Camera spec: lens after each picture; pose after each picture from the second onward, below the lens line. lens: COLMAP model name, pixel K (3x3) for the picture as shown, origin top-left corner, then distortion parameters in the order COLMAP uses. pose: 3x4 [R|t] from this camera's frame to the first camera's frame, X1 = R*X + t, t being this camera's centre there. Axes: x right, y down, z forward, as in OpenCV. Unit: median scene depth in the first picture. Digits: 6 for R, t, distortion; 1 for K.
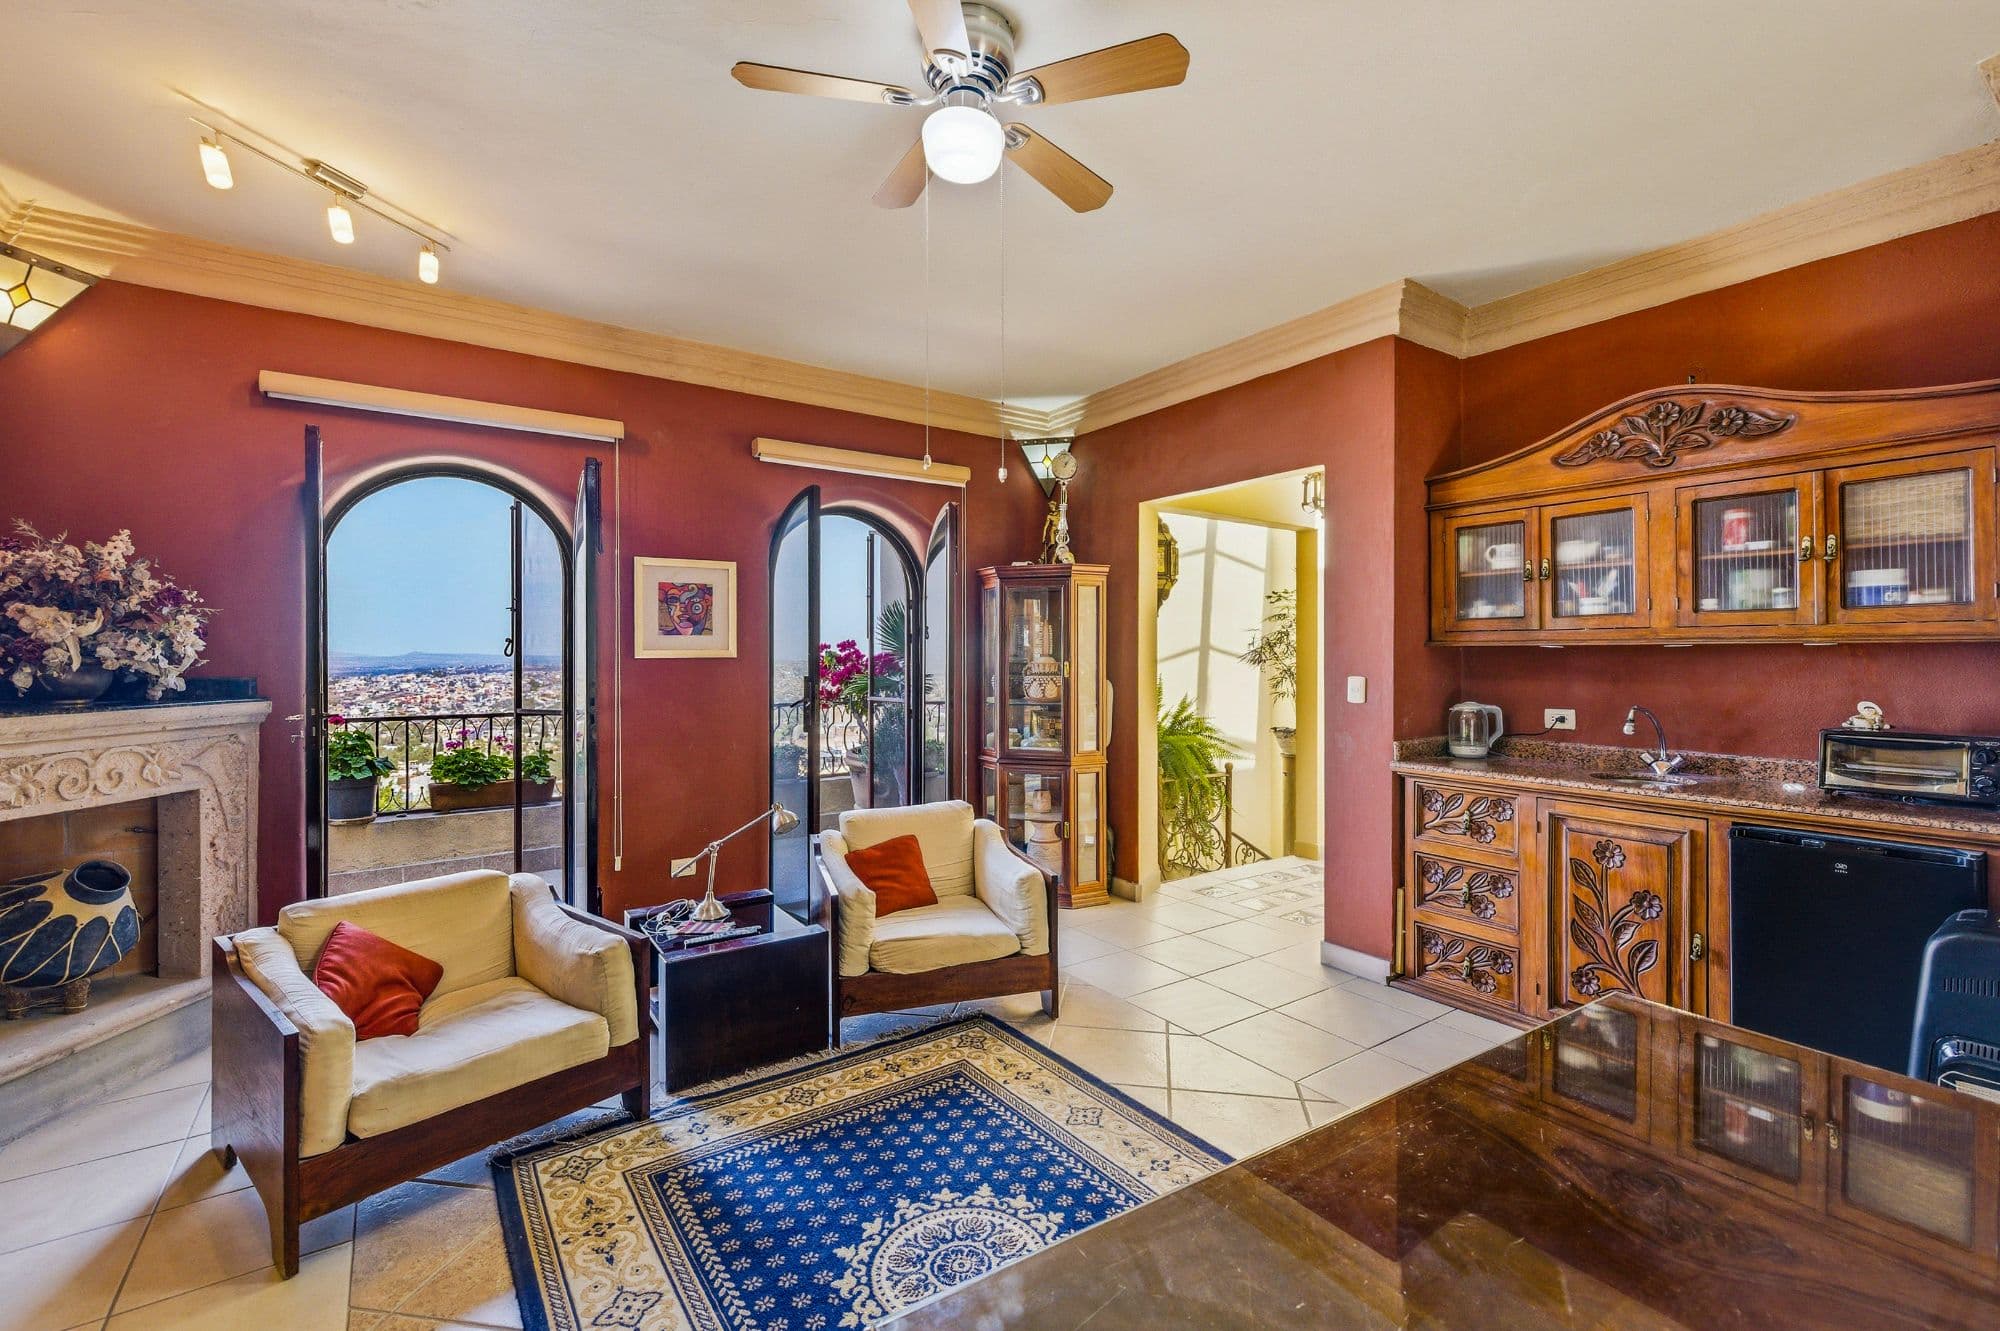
lens RADIAL K [[861.3, 0, 1000.0], [0, 861.3, 665.5], [0, 0, 1]] dist [0.000308, 0.000169]
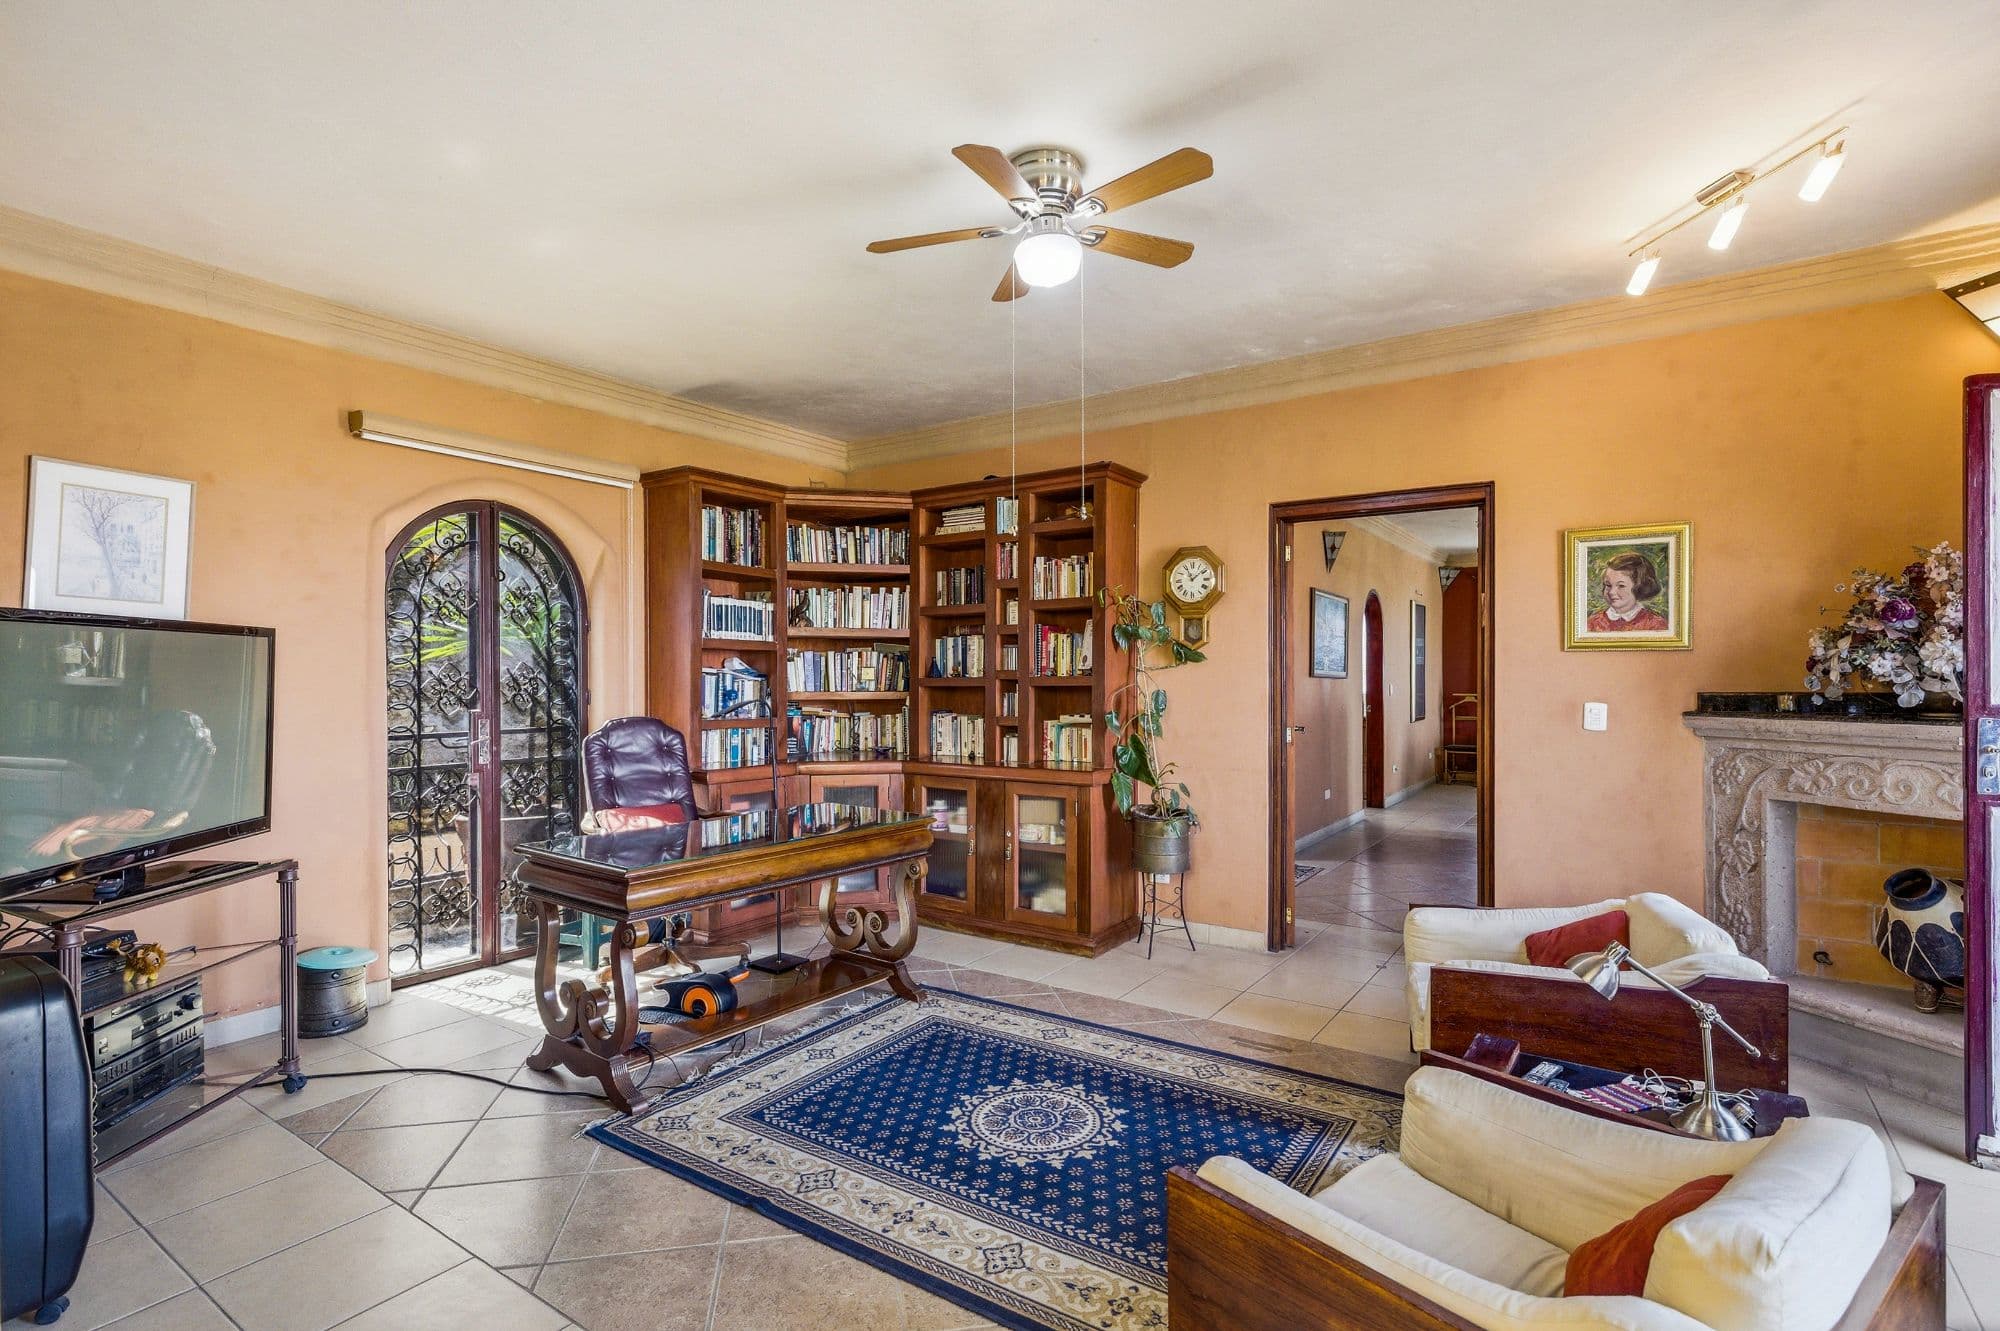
lens RADIAL K [[861.3, 0, 1000.0], [0, 861.3, 665.5], [0, 0, 1]] dist [0.000308, 0.000169]
pose [[-0.931103, 0.000372, -0.364757, 0.446086], [-0.000640, 0.999996, 0.002654, -0.025365], [0.364756, 0.002705, -0.931099, 1.983431]]
